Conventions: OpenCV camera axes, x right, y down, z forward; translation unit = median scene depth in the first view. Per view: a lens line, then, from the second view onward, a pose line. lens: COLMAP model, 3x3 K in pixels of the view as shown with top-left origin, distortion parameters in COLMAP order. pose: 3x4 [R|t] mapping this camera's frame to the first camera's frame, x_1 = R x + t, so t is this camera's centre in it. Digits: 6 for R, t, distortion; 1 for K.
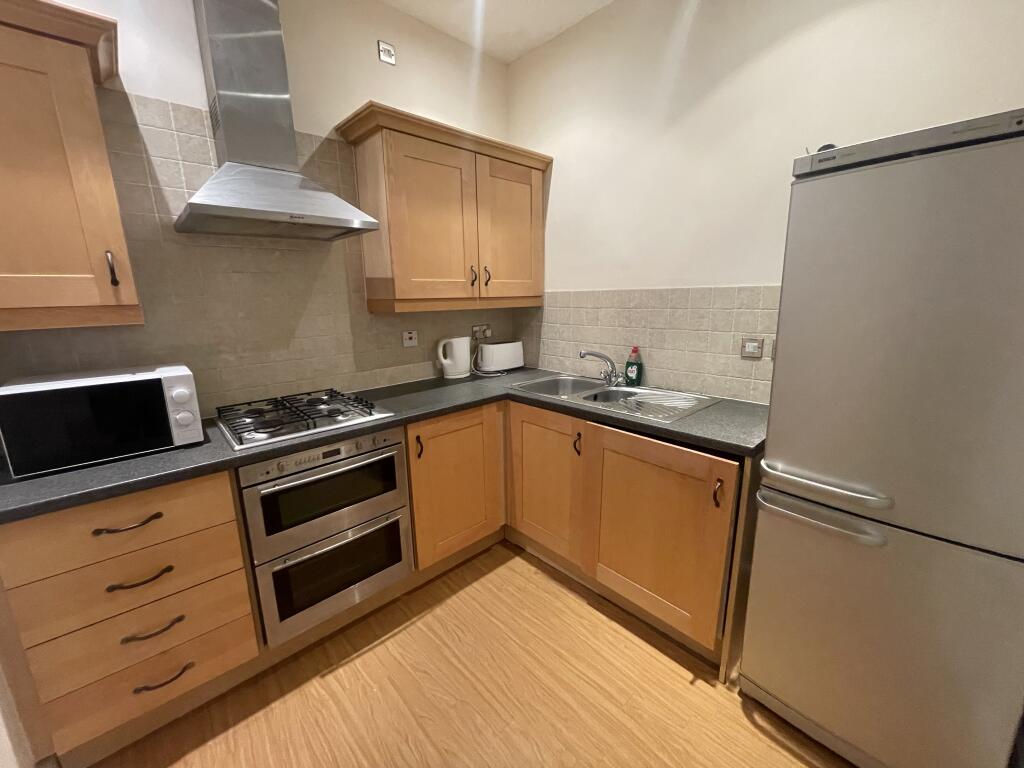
lens RADIAL K [[413.7, 0, 511.1], [0, 413.7, 382.8], [0, 0, 1]] dist [0.001486, 0.000132]
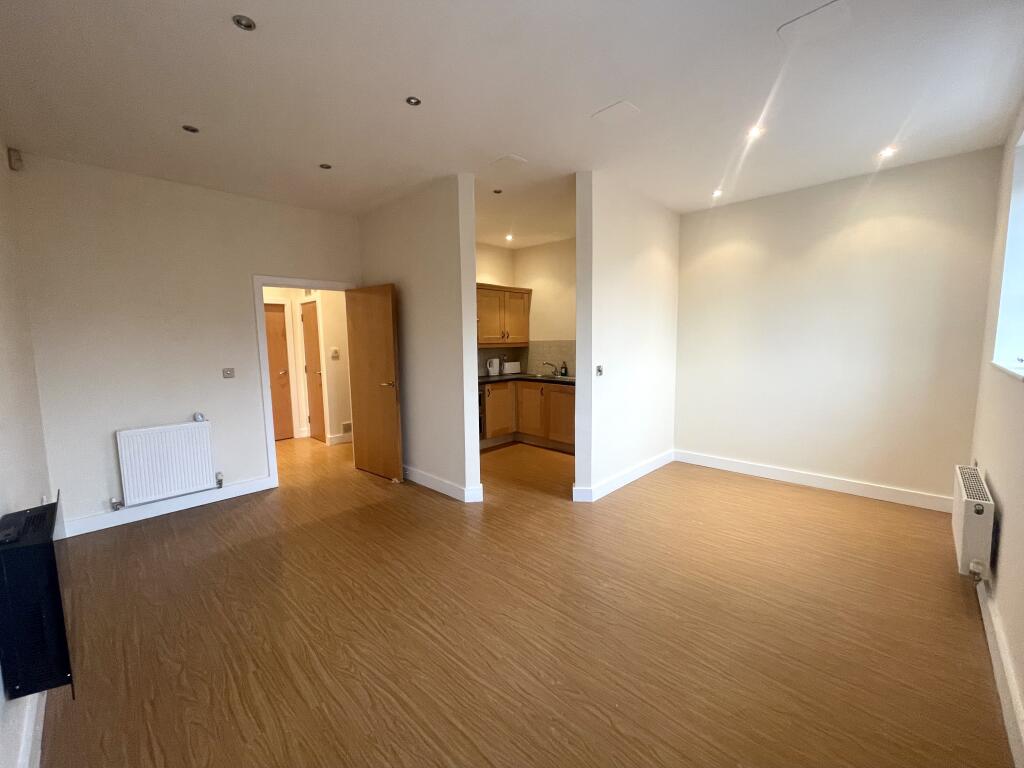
lens RADIAL K [[413.7, 0, 508.7], [0, 413.7, 385.9], [0, 0, 1]] dist [0.001486, 0.000132]
pose [[0.999163, -0.001170, 0.040895, -0.152432], [0.005175, 0.995175, -0.097975, 0.304529], [-0.040583, 0.098105, 0.994348, -1.495325]]
